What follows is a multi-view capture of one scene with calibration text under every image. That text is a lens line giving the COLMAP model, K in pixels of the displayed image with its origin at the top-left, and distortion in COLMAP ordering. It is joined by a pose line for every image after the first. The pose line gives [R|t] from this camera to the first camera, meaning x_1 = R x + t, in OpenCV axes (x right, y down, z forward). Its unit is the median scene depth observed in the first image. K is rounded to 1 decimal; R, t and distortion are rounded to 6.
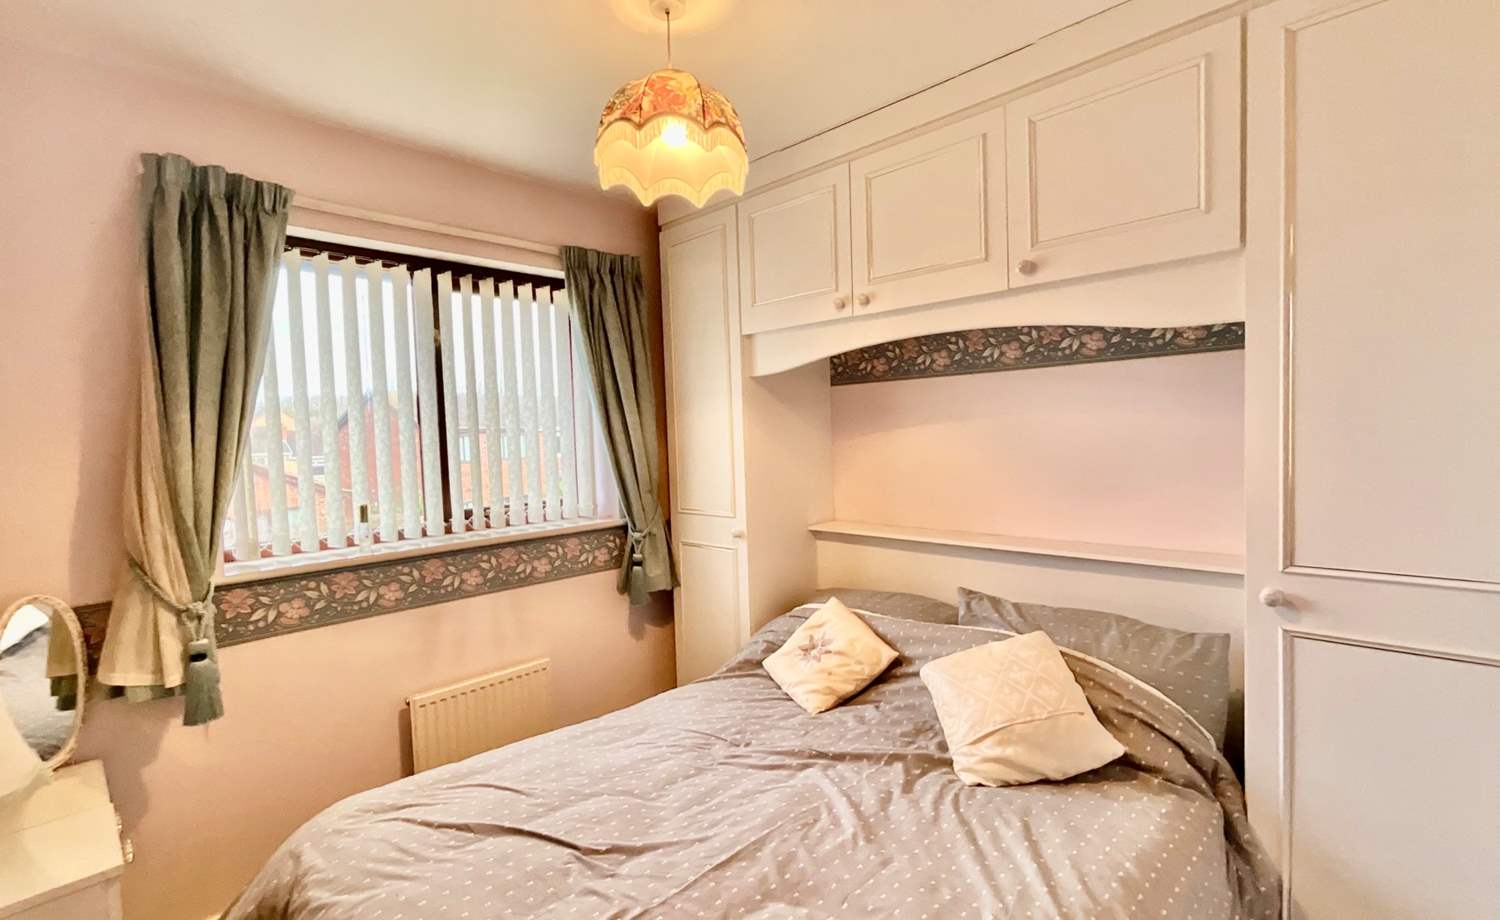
lens RADIAL K [[655.9, 0, 750.0], [0, 655.9, 460.0], [0, 0, 1]] dist [-0.005434, -0.000438]
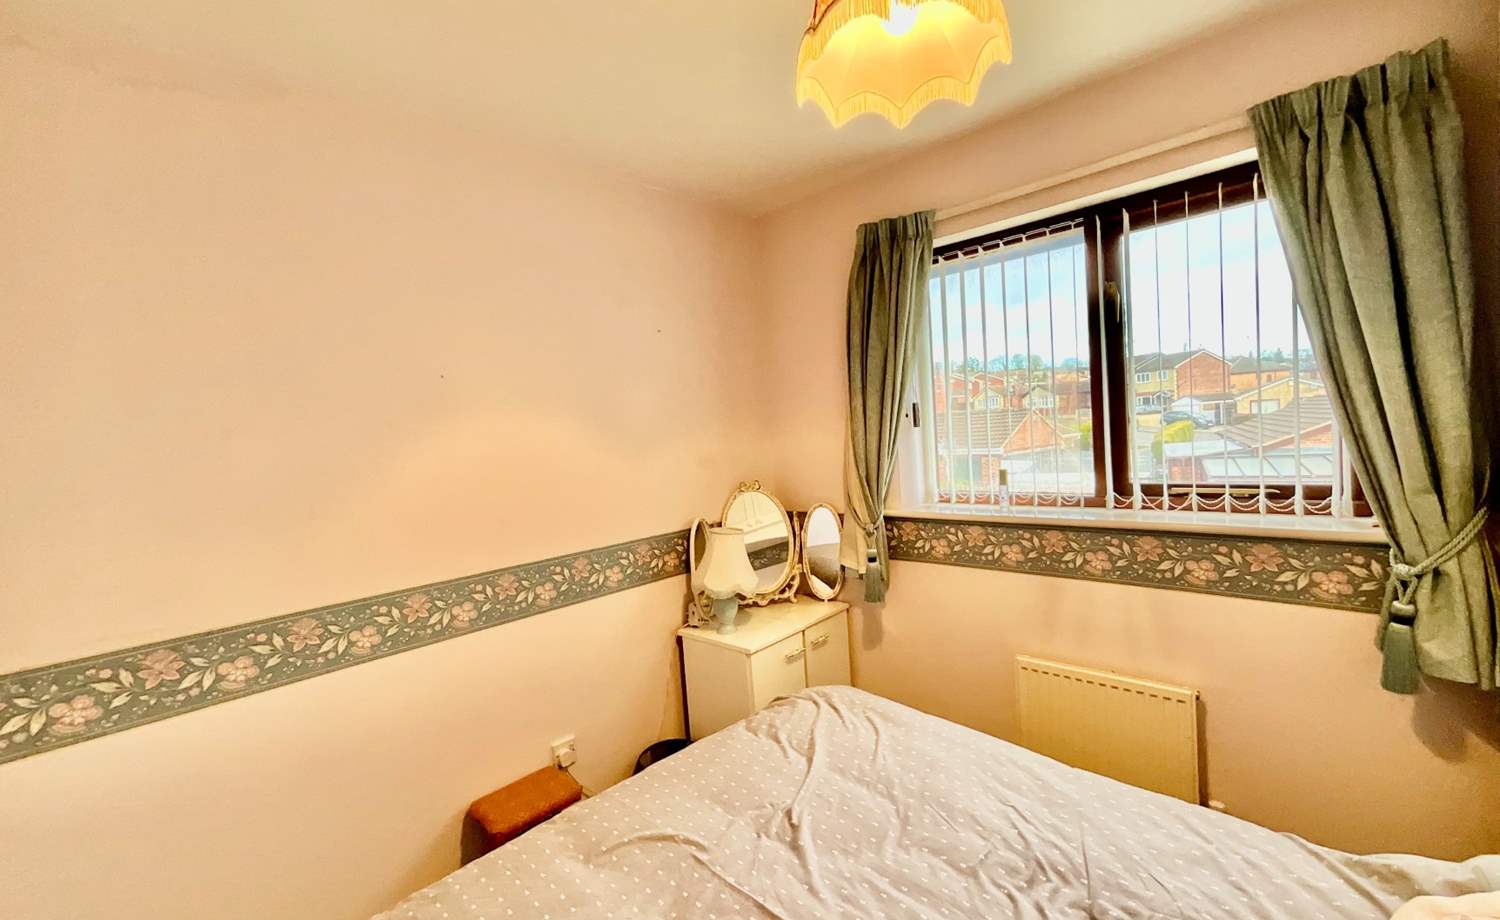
lens RADIAL K [[607.0, 0, 753.1], [0, 607.0, 468.1], [0, 0, 1]] dist [0.036034, -0.000002]
pose [[0.035960, 0.099386, -0.994399, 0.432642], [0.023797, 0.994675, 0.100274, -0.049295], [0.999070, -0.027270, 0.033404, 0.555291]]
